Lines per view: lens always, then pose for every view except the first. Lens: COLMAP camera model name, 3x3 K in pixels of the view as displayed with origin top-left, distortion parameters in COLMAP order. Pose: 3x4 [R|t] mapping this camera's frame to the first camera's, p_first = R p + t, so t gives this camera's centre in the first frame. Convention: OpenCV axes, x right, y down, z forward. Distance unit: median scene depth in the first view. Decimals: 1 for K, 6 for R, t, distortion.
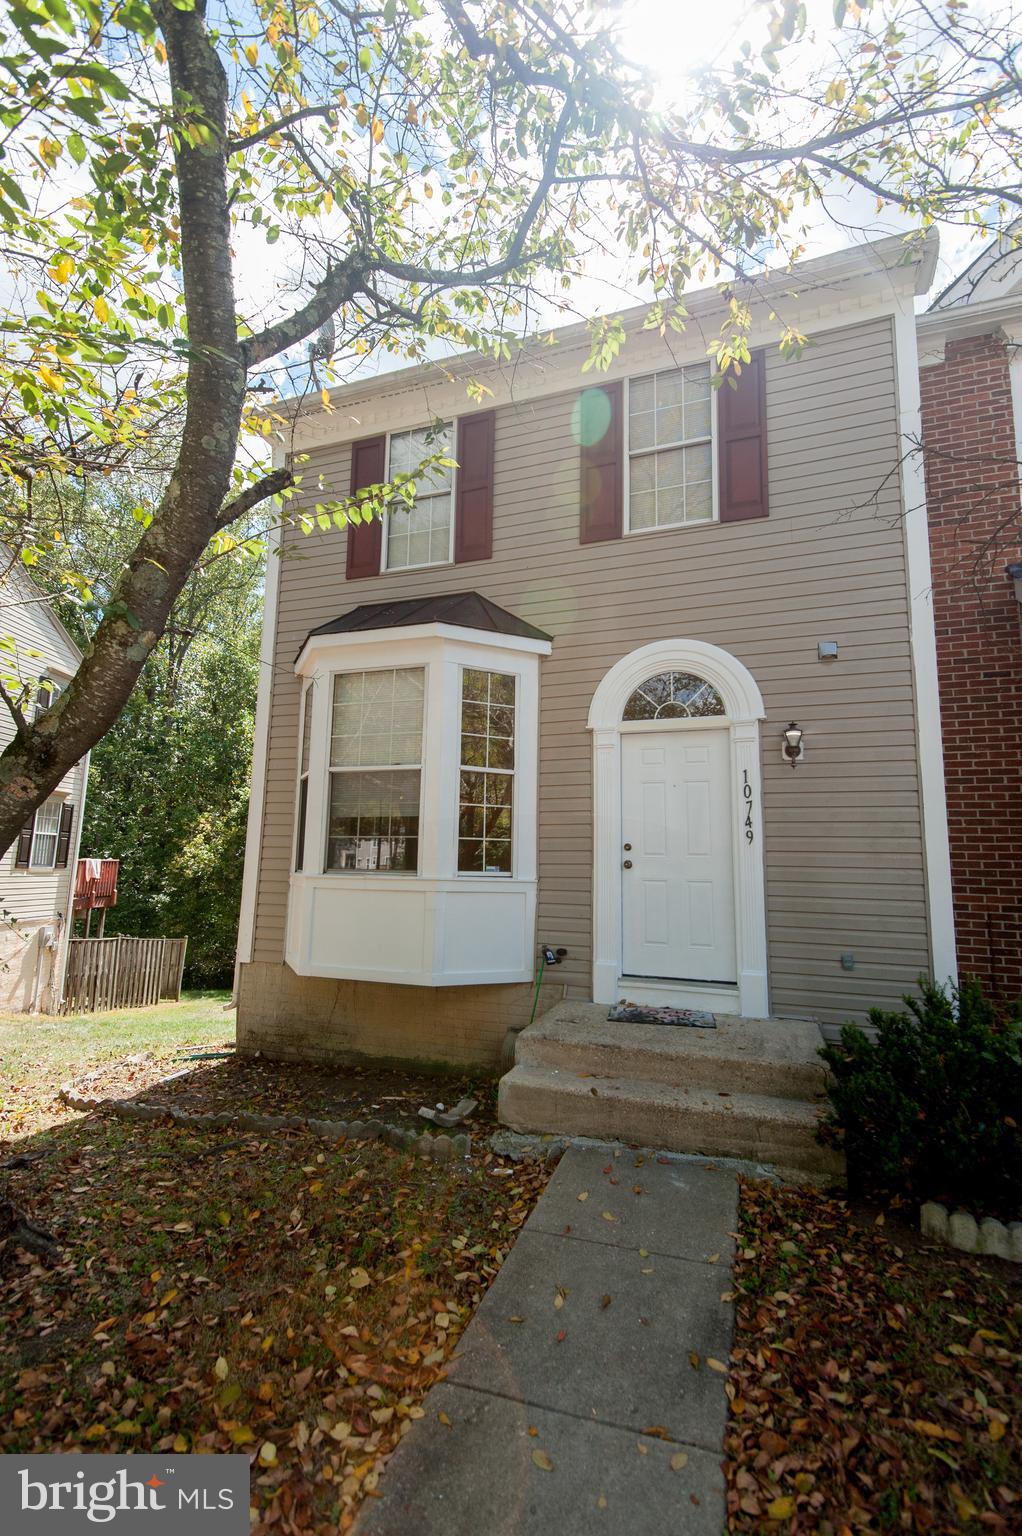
lens RADIAL K [[698.3, 0, 511.0], [0, 698.3, 768.0], [0, 0, 1]] dist [0.017112, 0.000067]
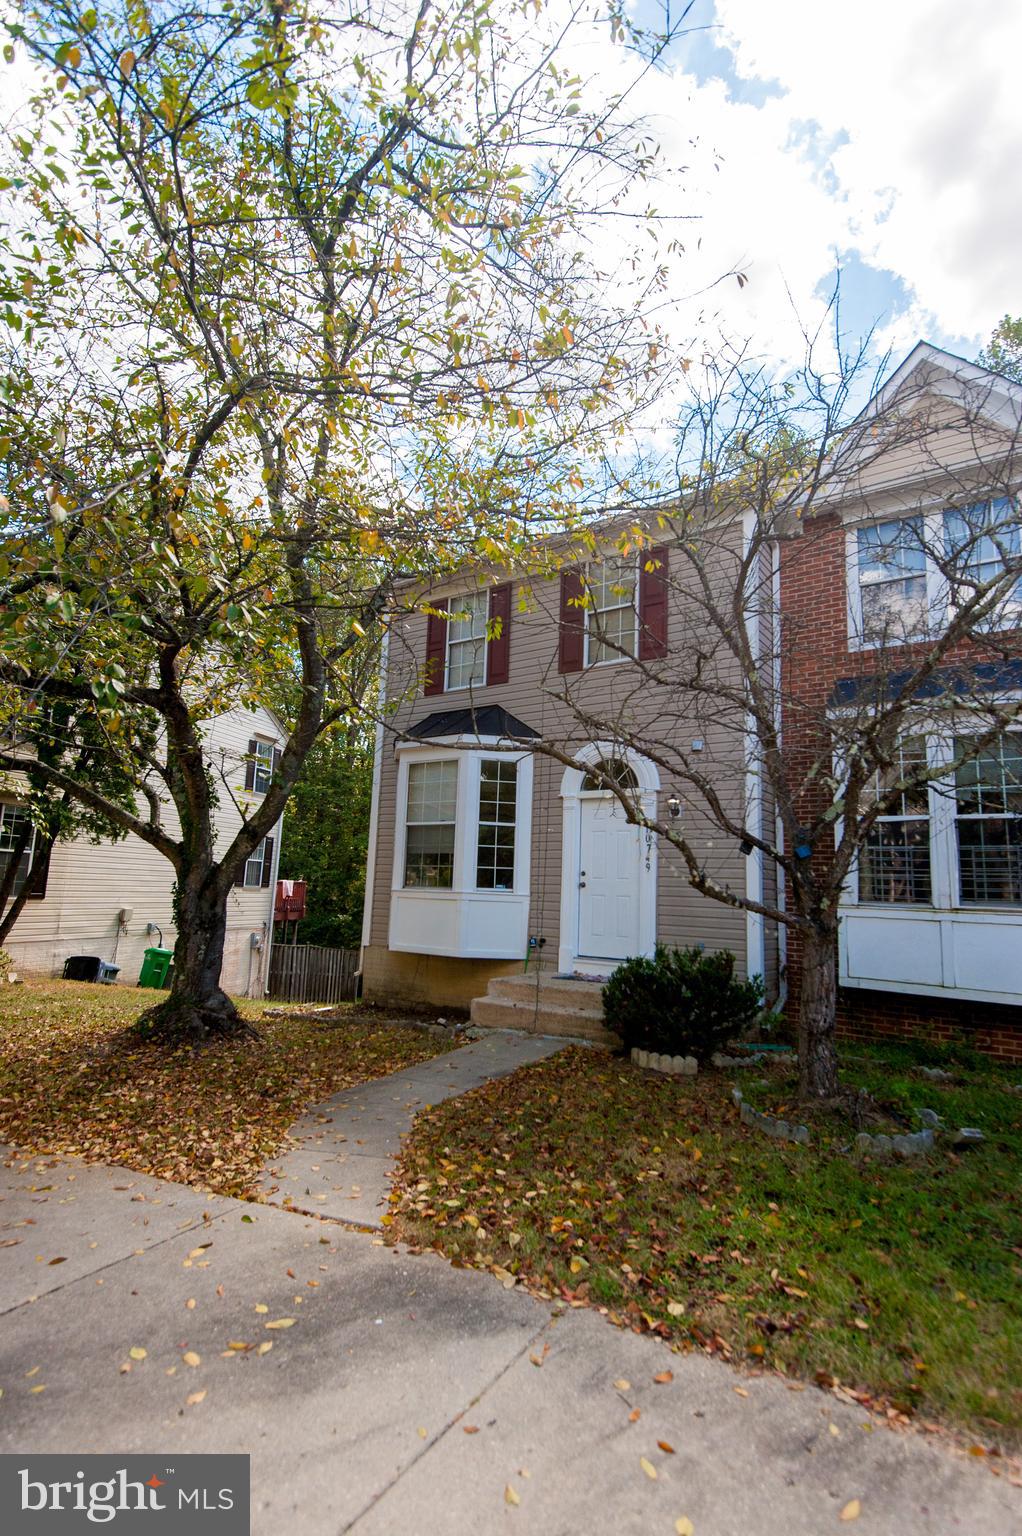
lens RADIAL K [[832.1, 0, 527.5], [0, 832.1, 742.2], [0, 0, 1]] dist [0.017298, -0.000741]
pose [[0.963840, -0.034460, -0.264245, 0.532794], [0.022948, 0.998653, -0.046532, -0.091834], [0.265493, 0.038785, 0.963332, -0.800800]]
